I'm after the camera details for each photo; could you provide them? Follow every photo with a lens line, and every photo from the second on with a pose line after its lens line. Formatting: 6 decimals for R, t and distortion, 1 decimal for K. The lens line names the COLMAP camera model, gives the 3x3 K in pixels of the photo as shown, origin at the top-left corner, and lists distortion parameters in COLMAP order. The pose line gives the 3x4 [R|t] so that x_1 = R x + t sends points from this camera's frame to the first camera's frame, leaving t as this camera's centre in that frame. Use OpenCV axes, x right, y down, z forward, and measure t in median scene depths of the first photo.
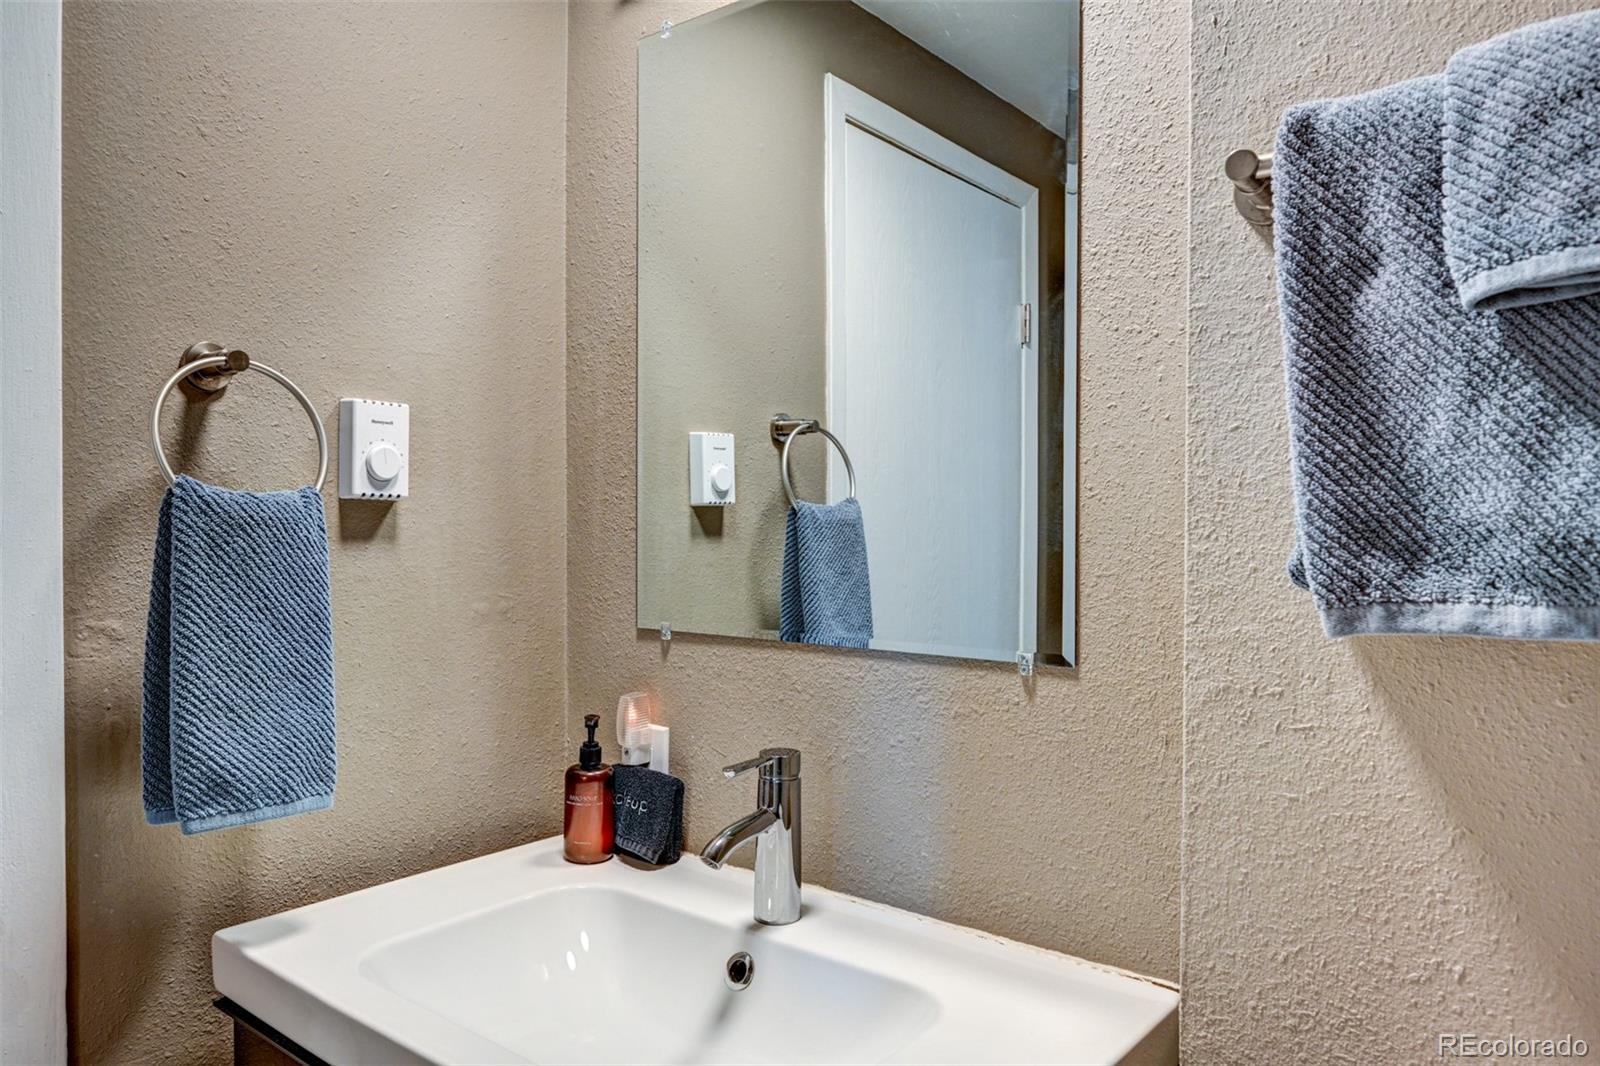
lens RADIAL K [[1073.9, 0, 797.1], [0, 1073.9, 530.9], [0, 0, 1]] dist [-0.002913, 0.002259]
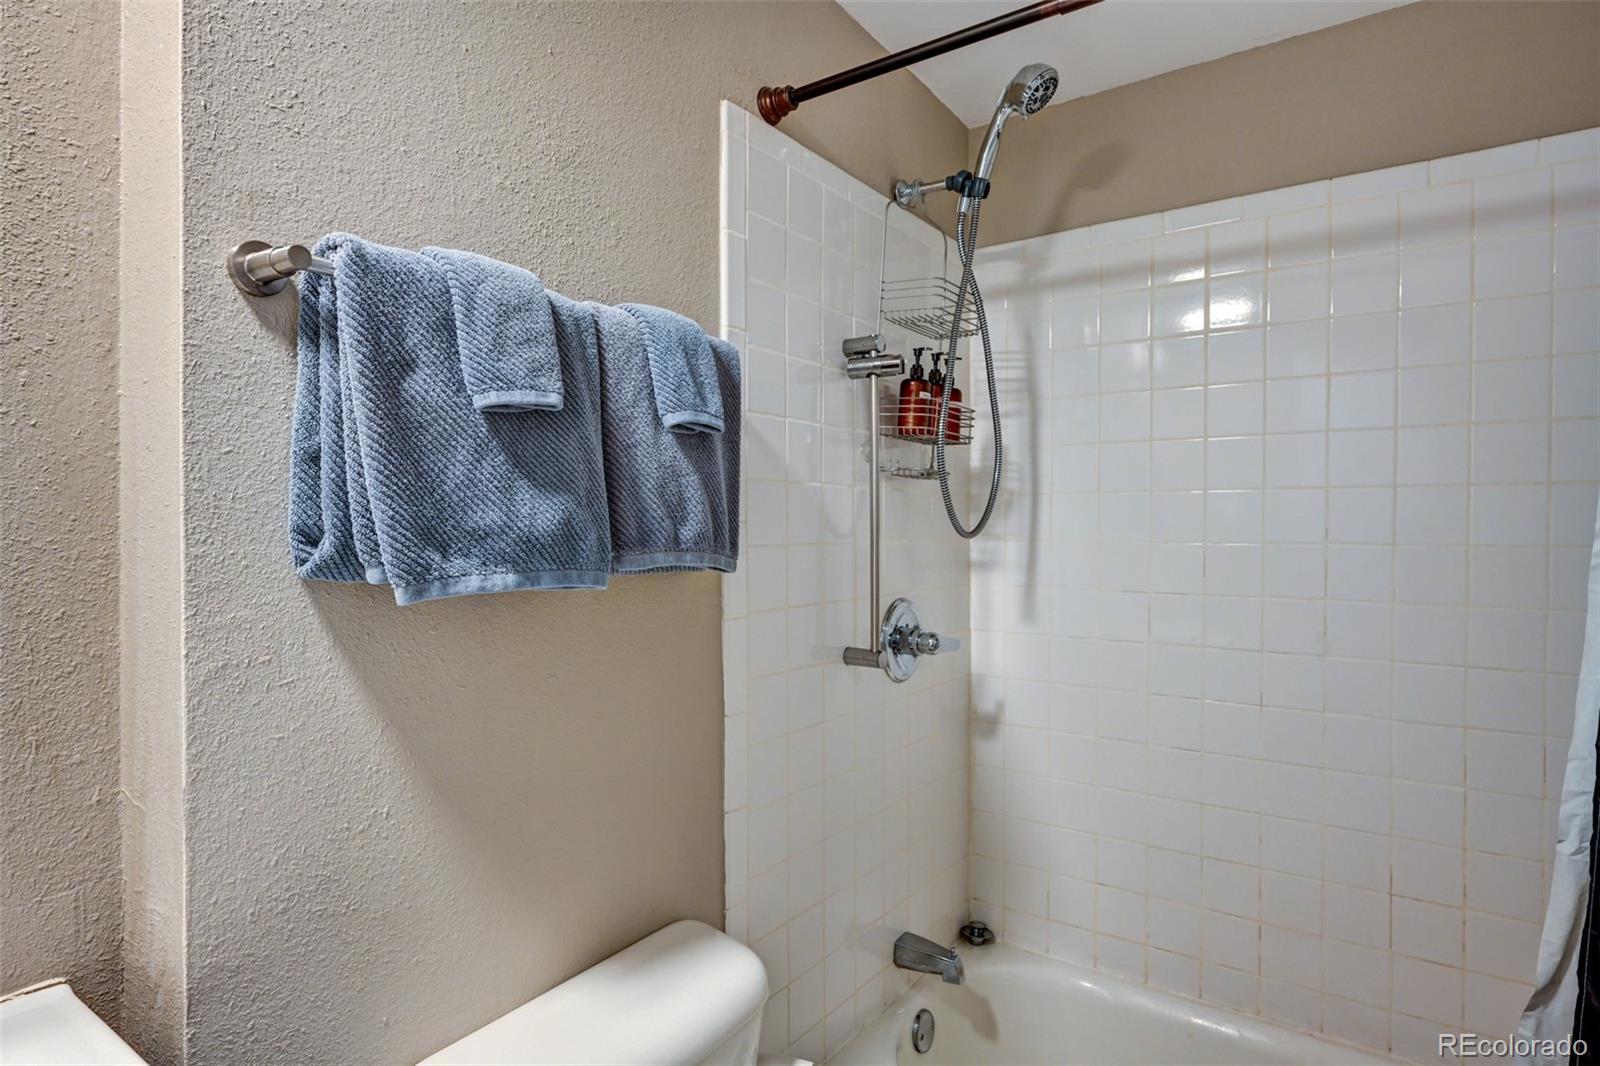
lens RADIAL K [[864.0, 0, 795.8], [0, 864.0, 528.9], [0, 0, 1]] dist [0.000761, 0.000371]
pose [[-0.040390, -0.010154, 0.999132, -0.748312], [0.004900, 0.999934, 0.010360, -0.018652], [-0.999172, 0.005314, -0.040338, 0.489169]]
